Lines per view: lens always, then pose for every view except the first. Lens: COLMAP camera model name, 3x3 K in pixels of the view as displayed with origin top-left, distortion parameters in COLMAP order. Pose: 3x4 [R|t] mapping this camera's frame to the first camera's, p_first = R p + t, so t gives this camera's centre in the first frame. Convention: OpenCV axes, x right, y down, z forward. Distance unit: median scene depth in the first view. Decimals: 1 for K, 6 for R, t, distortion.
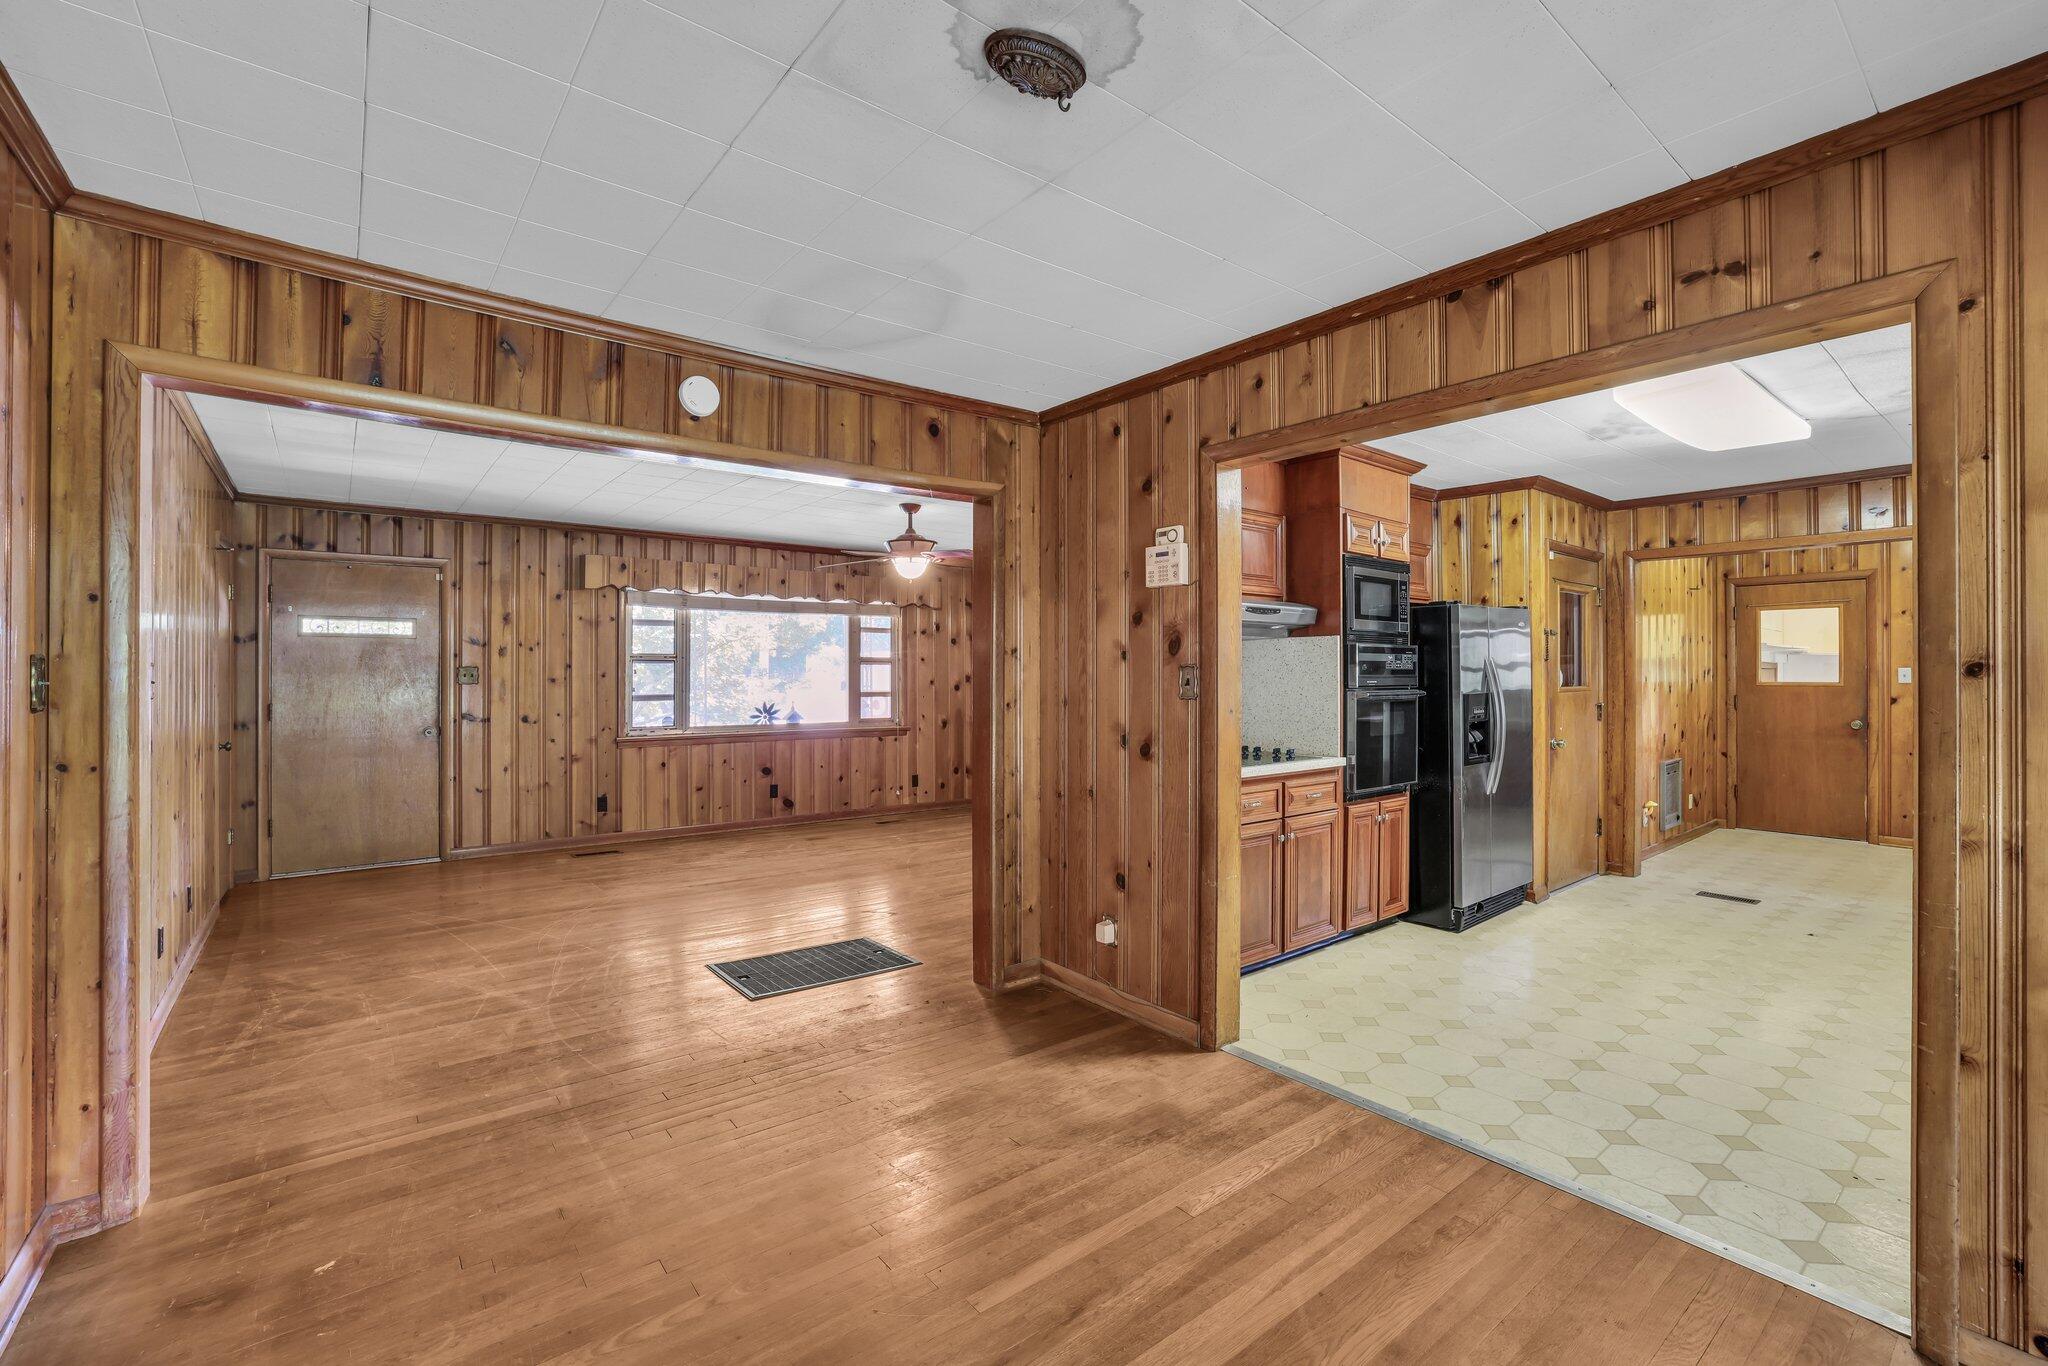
lens RADIAL K [[881.9, 0, 1026.6], [0, 881.9, 672.3], [0, 0, 1]] dist [-0.023386, 0.003180]
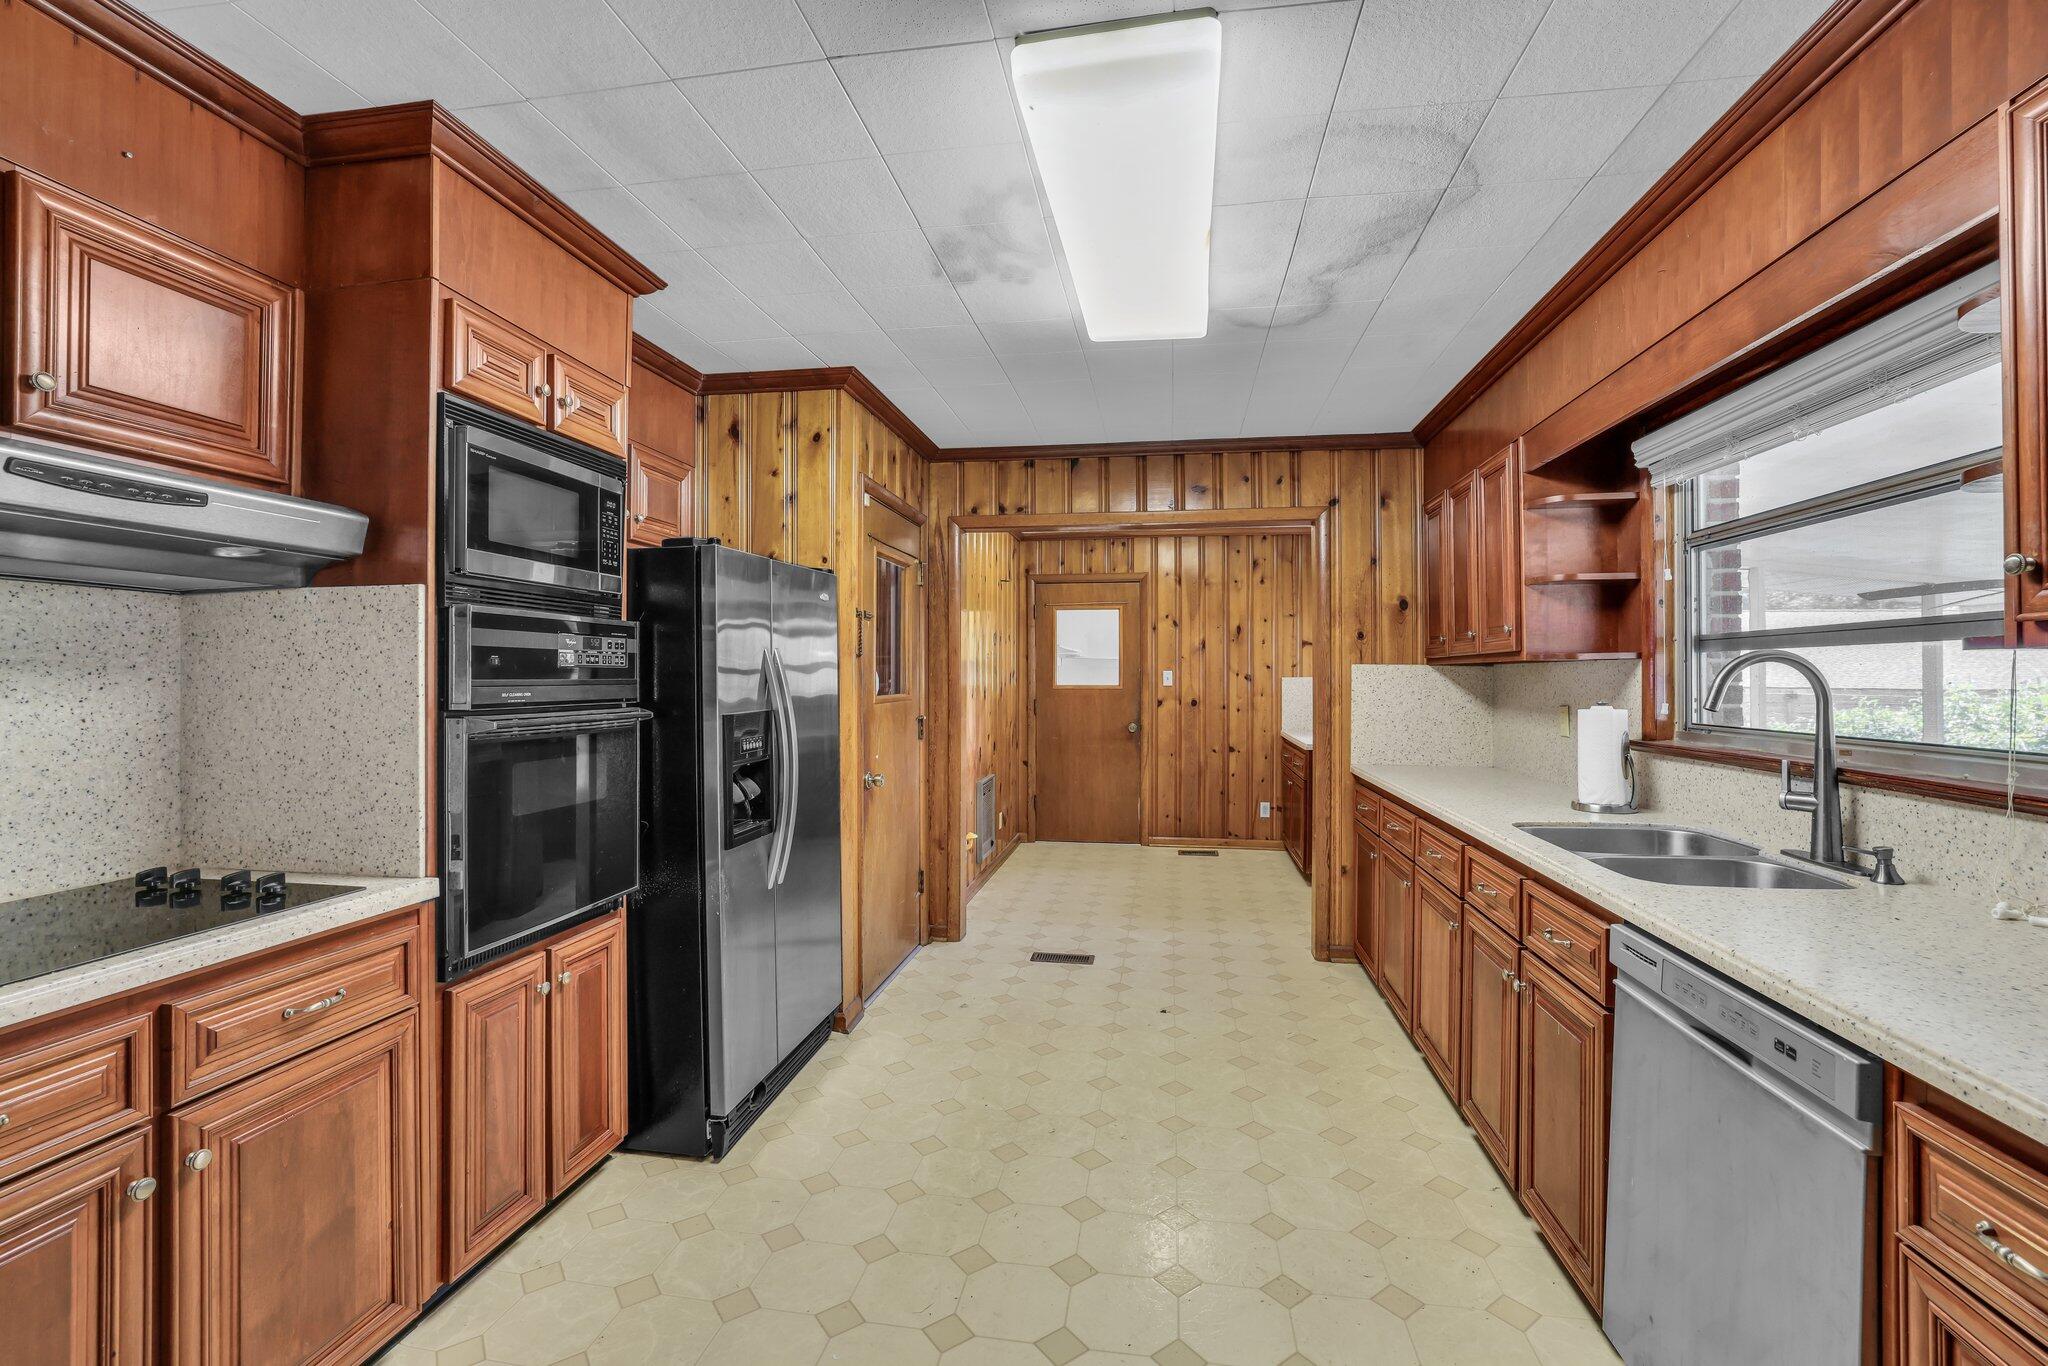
lens RADIAL K [[881.9, 0, 1030.7], [0, 881.9, 671.0], [0, 0, 1]] dist [-0.023386, 0.003180]
pose [[0.741532, 0.004436, 0.670902, 0.256456], [-0.001082, 0.999985, -0.005415, 0.000830], [-0.670916, 0.003290, 0.741526, 0.441745]]
